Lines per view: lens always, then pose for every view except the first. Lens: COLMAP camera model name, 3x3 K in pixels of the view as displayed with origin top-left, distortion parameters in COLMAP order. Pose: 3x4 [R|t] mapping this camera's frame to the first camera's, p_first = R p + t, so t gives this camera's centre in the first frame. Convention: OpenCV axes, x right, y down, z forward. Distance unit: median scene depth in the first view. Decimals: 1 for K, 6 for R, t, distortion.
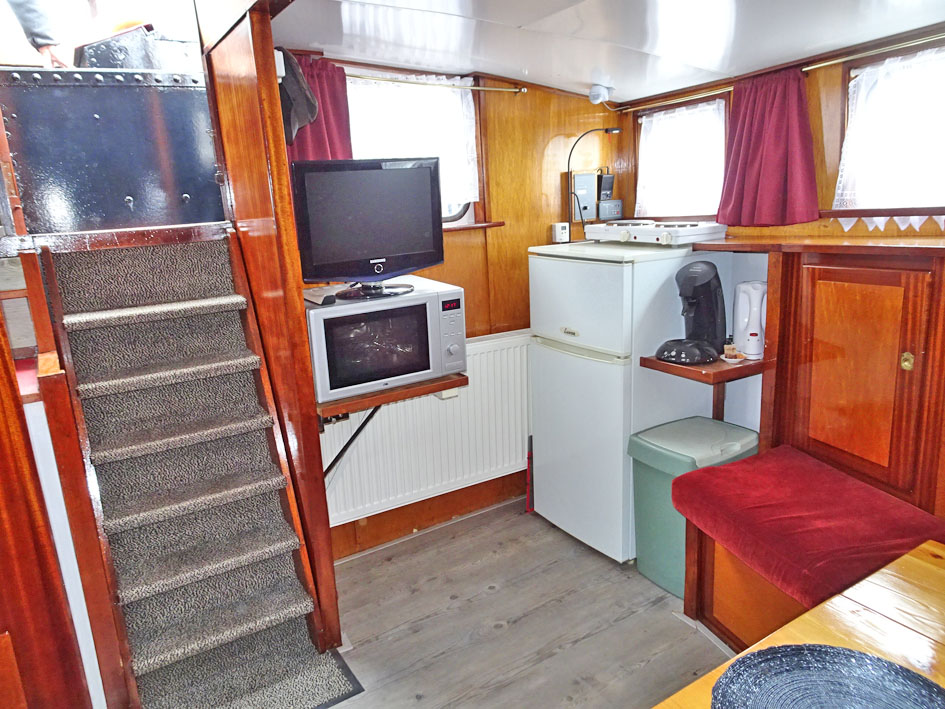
lens RADIAL K [[666.9, 0, 472.5], [0, 666.9, 353.5], [0, 0, 1]] dist [-0.007996, 0.005732]
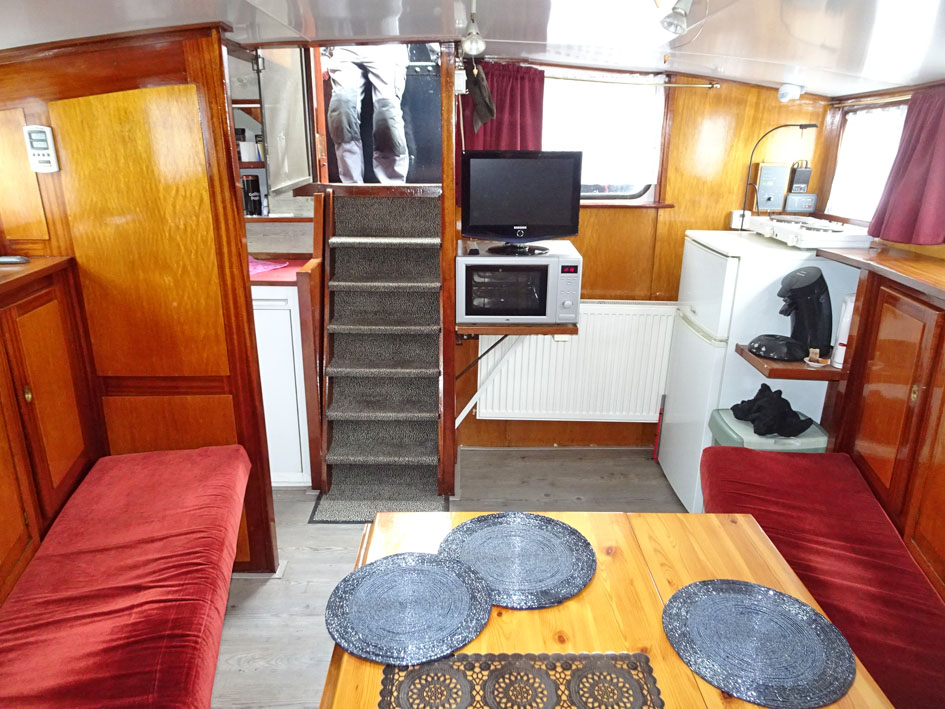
lens RADIAL K [[666.9, 0, 473.4], [0, 666.9, 355.2], [0, 0, 1]] dist [-0.007996, 0.005732]
pose [[0.850482, 0.222439, -0.476656, 0.436838], [-0.178250, 0.974444, 0.136694, -0.052468], [0.494881, -0.031292, 0.868397, -0.195532]]
